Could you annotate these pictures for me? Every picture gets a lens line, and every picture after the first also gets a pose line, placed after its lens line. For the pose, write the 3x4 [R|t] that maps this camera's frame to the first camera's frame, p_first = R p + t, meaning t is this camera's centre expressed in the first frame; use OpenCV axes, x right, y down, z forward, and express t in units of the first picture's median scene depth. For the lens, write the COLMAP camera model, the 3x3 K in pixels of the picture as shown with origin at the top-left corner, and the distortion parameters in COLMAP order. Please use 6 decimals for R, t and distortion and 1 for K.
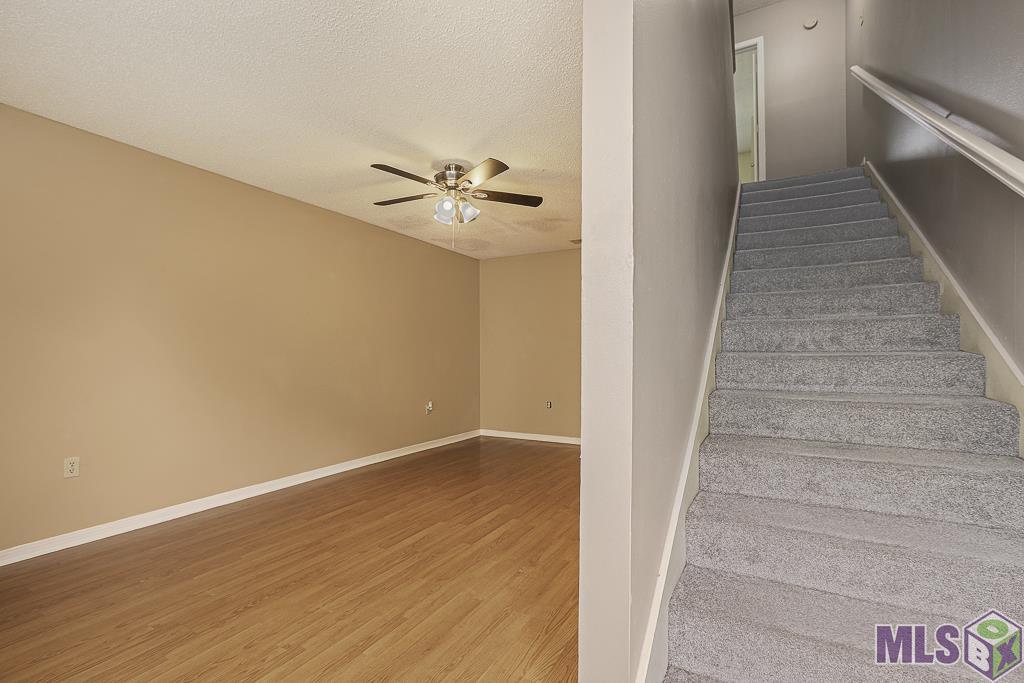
lens RADIAL K [[483.3, 0, 509.6], [0, 483.3, 338.8], [0, 0, 1]] dist [-0.000887, 0.000107]
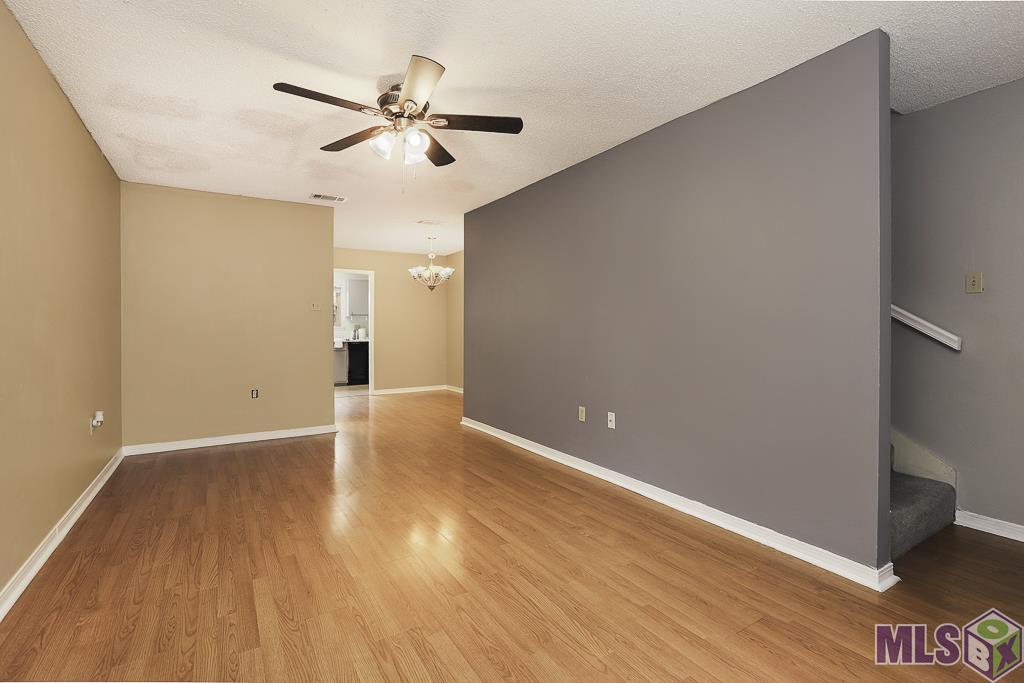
lens RADIAL K [[463.7, 0, 513.6], [0, 463.7, 328.7], [0, 0, 1]] dist [0.000319, 0.011879]
pose [[0.463712, 0.003381, 0.885980, -0.755673], [-0.033430, 0.999347, 0.013683, 0.015656], [-0.885355, -0.035963, 0.463522, 0.551787]]
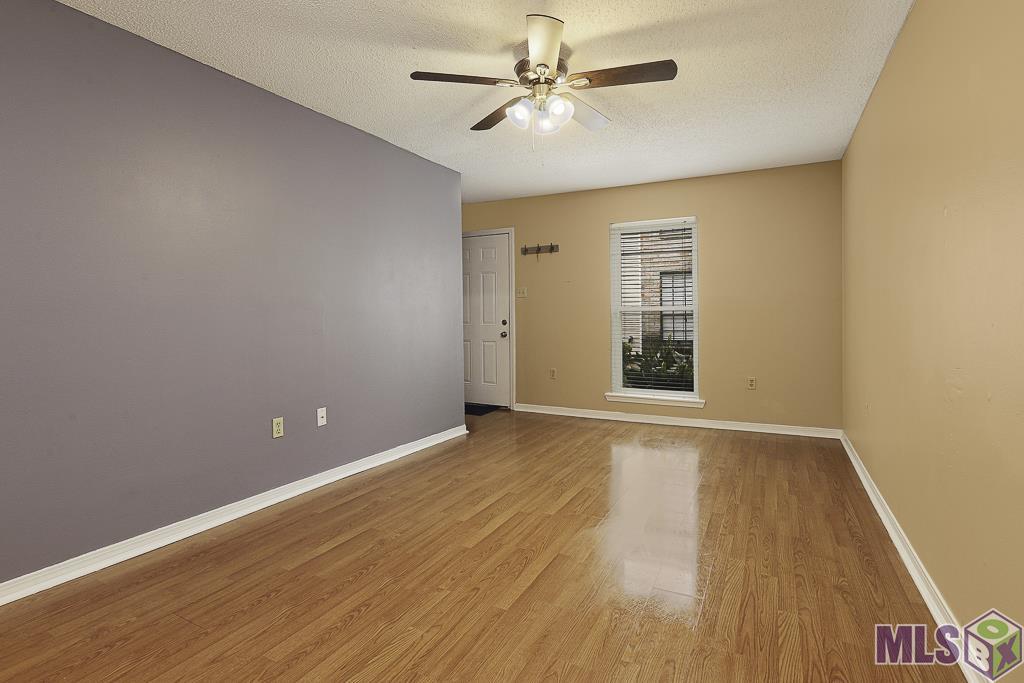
lens RADIAL K [[483.3, 0, 509.6], [0, 483.3, 338.8], [0, 0, 1]] dist [-0.000887, 0.000107]
pose [[-0.999740, 0.010200, -0.020380, -0.055569], [0.010063, 0.999926, 0.006812, 0.071725], [0.020448, 0.006606, -0.999769, 1.867266]]
